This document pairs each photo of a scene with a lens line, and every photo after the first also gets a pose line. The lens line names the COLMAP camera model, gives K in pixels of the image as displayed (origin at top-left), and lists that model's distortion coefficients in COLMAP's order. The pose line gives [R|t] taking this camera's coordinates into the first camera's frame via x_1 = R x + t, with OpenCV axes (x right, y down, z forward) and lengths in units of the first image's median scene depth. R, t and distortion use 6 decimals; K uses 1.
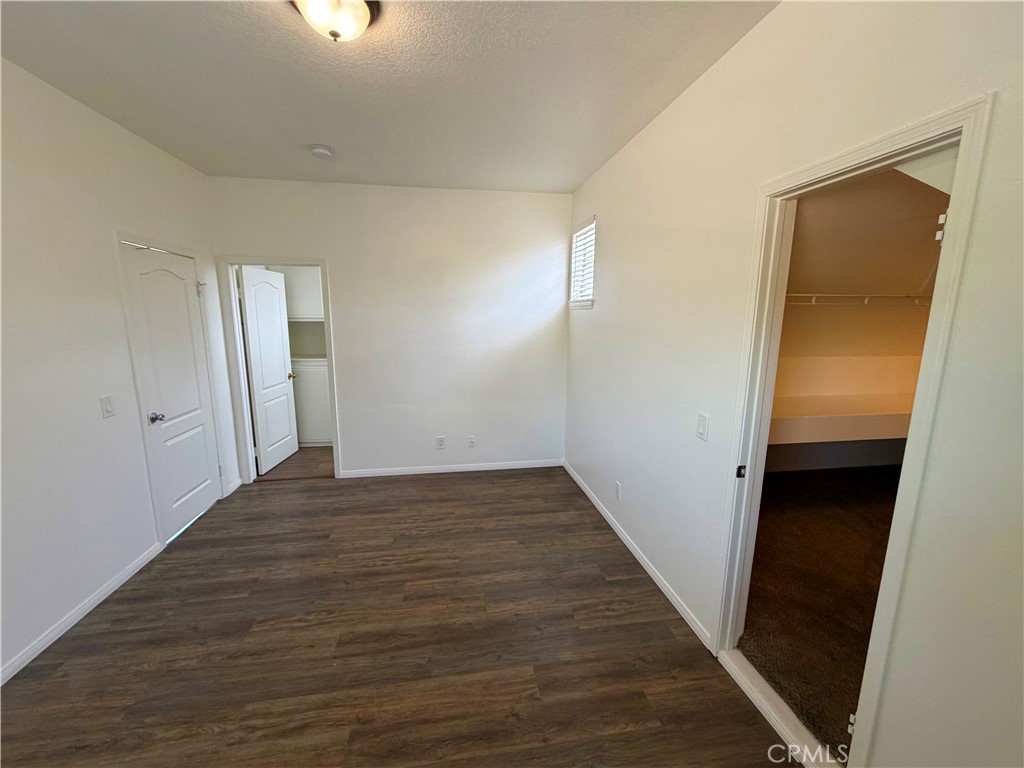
lens RADIAL K [[411.5, 0, 507.0], [0, 411.5, 383.1], [0, 0, 1]] dist [-0.000933, 0.000699]
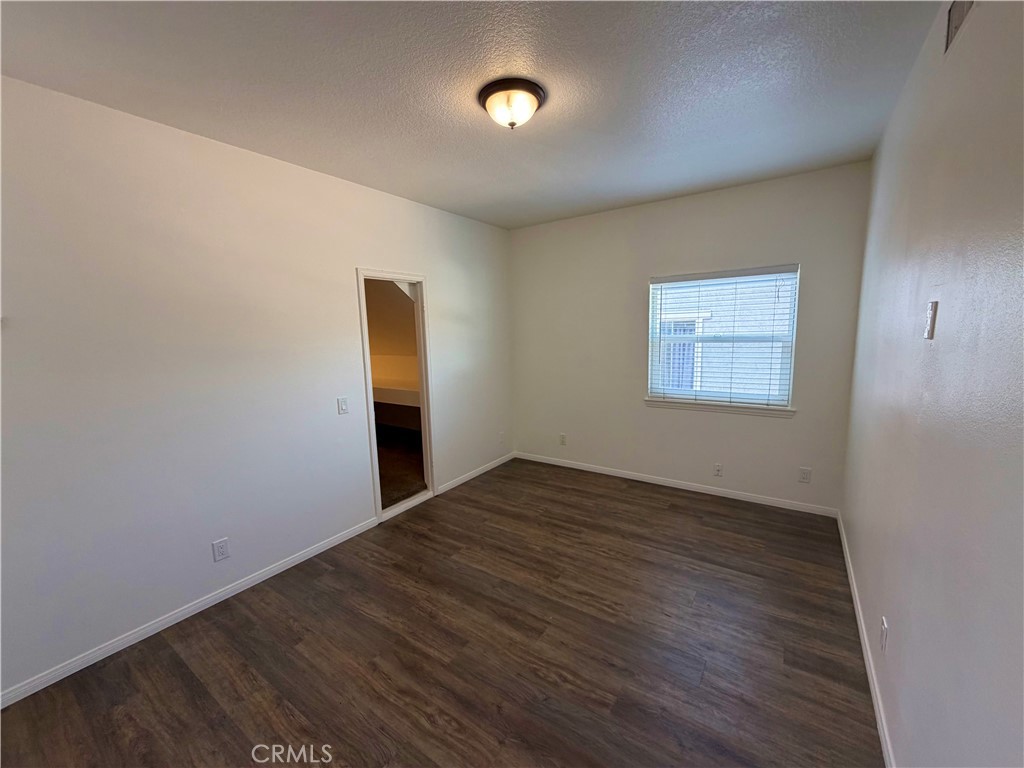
lens RADIAL K [[411.5, 0, 508.3], [0, 411.5, 385.3], [0, 0, 1]] dist [-0.000933, 0.000699]
pose [[-0.725084, -0.078853, 0.684131, -0.993809], [0.138587, 0.956392, 0.257116, -0.272570], [-0.674571, 0.281242, -0.682537, 1.549143]]
